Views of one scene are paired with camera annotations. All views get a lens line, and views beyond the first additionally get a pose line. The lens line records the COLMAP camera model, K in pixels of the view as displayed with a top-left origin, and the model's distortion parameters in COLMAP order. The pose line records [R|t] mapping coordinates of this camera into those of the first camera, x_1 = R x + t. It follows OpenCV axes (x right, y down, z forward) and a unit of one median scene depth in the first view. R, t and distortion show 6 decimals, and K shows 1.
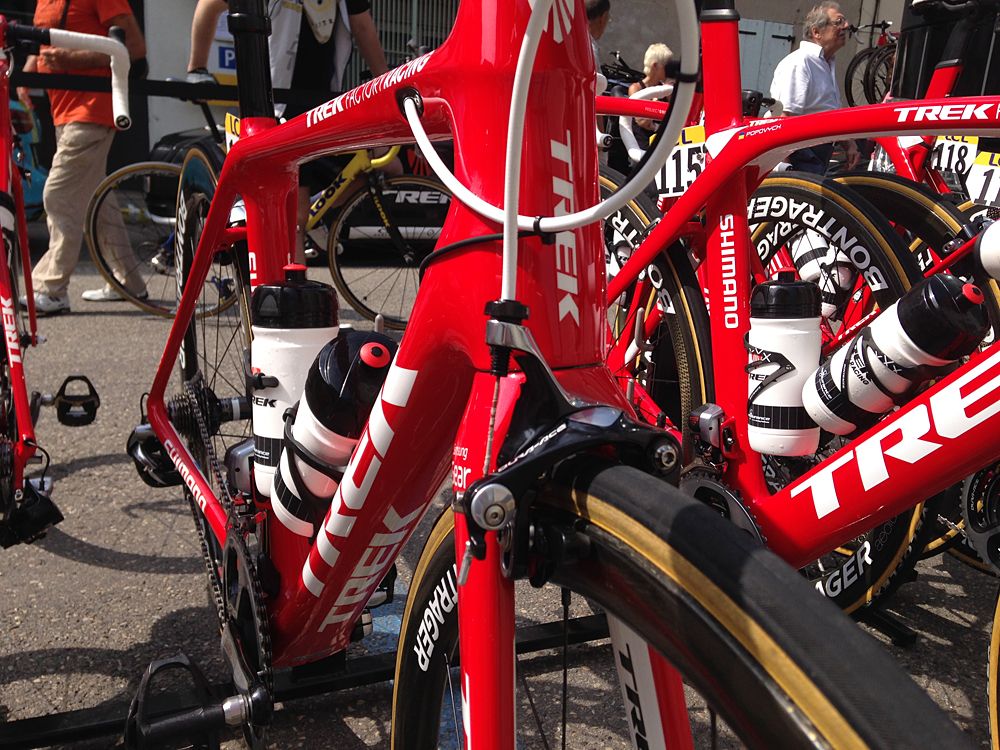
lens RADIAL K [[919.1, 0, 500.0], [0, 919.1, 375.0], [0, 0, 1]] dist [0.207132, -0.383678]
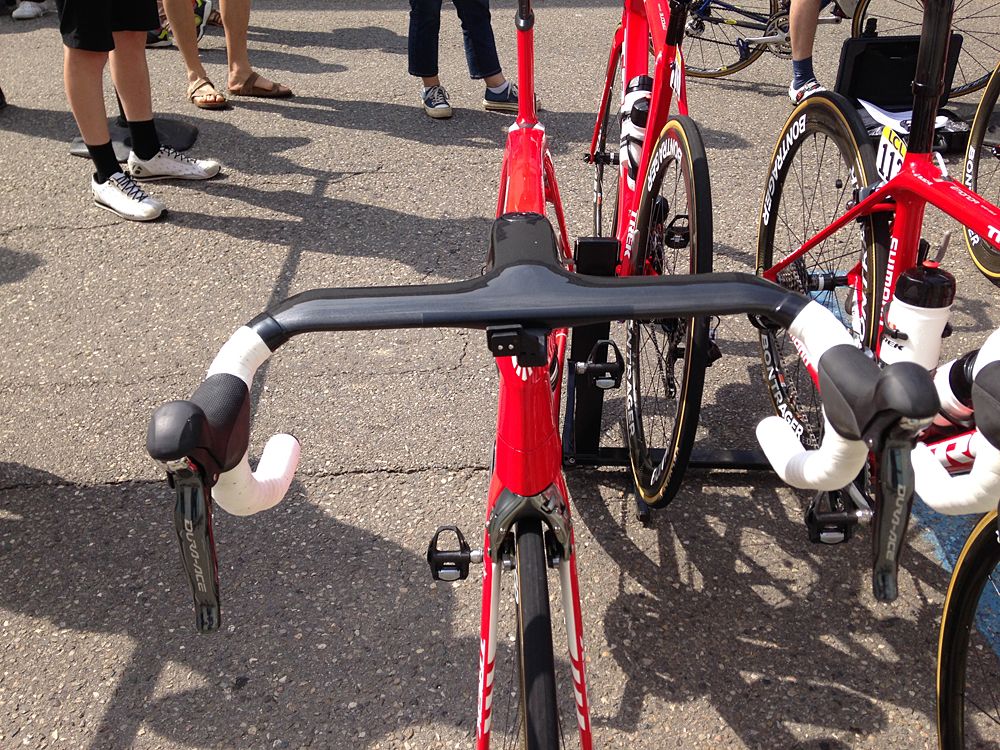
lens RADIAL K [[884.5, 0, 492.5], [0, 884.5, 371.8], [0, 0, 1]] dist [0.192031, -0.266264]
pose [[0.892923, 0.186556, -0.409737, -0.153264], [-0.047520, 0.944076, 0.326286, -0.290937], [0.447694, -0.271877, 0.851853, -0.490133]]
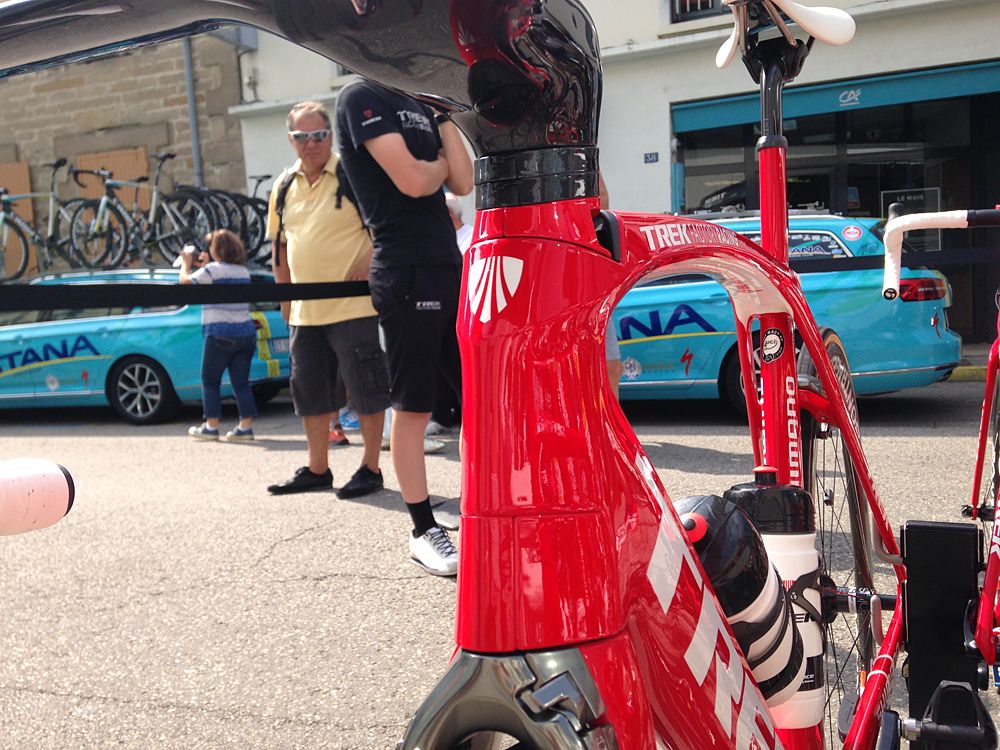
lens RADIAL K [[907.9, 0, 499.0], [0, 907.9, 371.8], [0, 0, 1]] dist [0.191462, -0.261971]
pose [[0.642064, -0.035459, -0.765830, -0.191080], [-0.092726, 0.988004, -0.123487, -0.024324], [0.761023, 0.150299, 0.631074, -0.093635]]
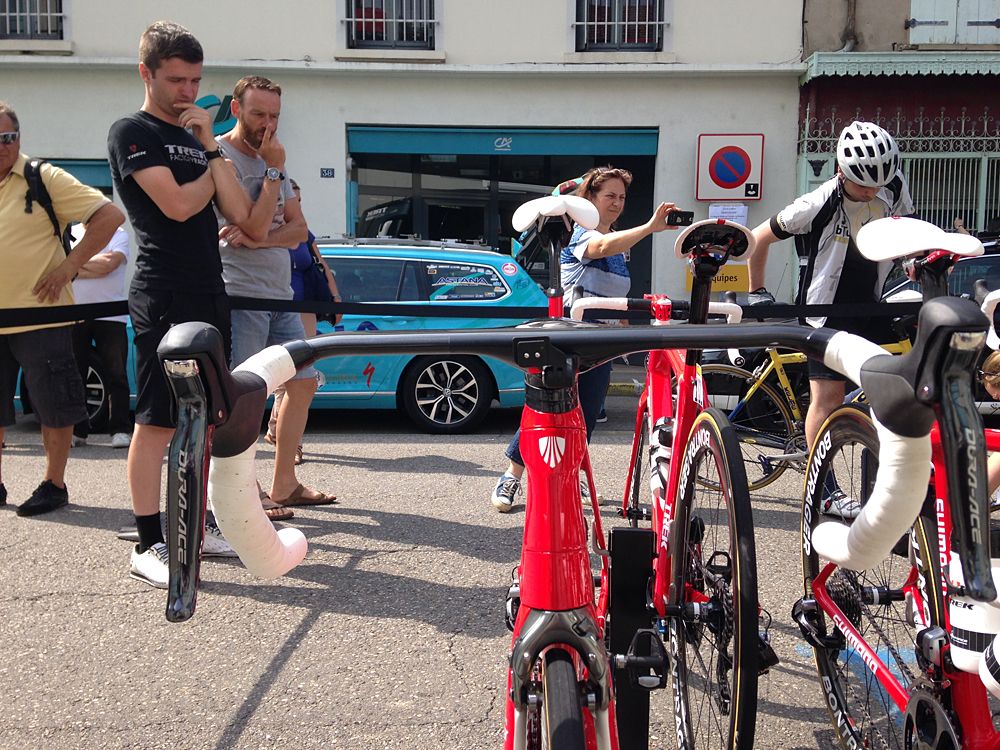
lens RADIAL K [[884.5, 0, 492.5], [0, 884.5, 371.8], [0, 0, 1]] dist [0.192031, -0.266264]
pose [[0.872884, -0.014508, -0.487711, -0.132189], [-0.071746, 0.984877, -0.157705, -0.038219], [0.482623, 0.172649, 0.858643, -0.490542]]
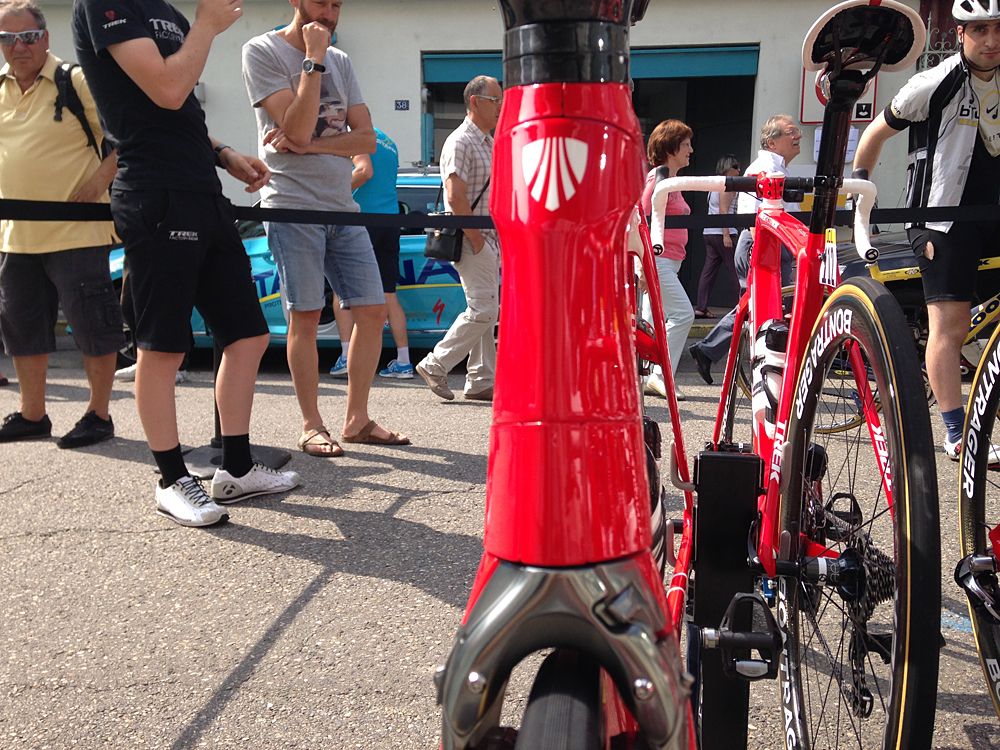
lens RADIAL K [[907.9, 0, 499.0], [0, 907.9, 371.8], [0, 0, 1]] dist [0.191462, -0.261971]
pose [[0.829280, 0.019554, -0.558491, -0.270950], [-0.086561, 0.991821, -0.093804, -0.004629], [0.552088, 0.126133, 0.824190, -0.133249]]
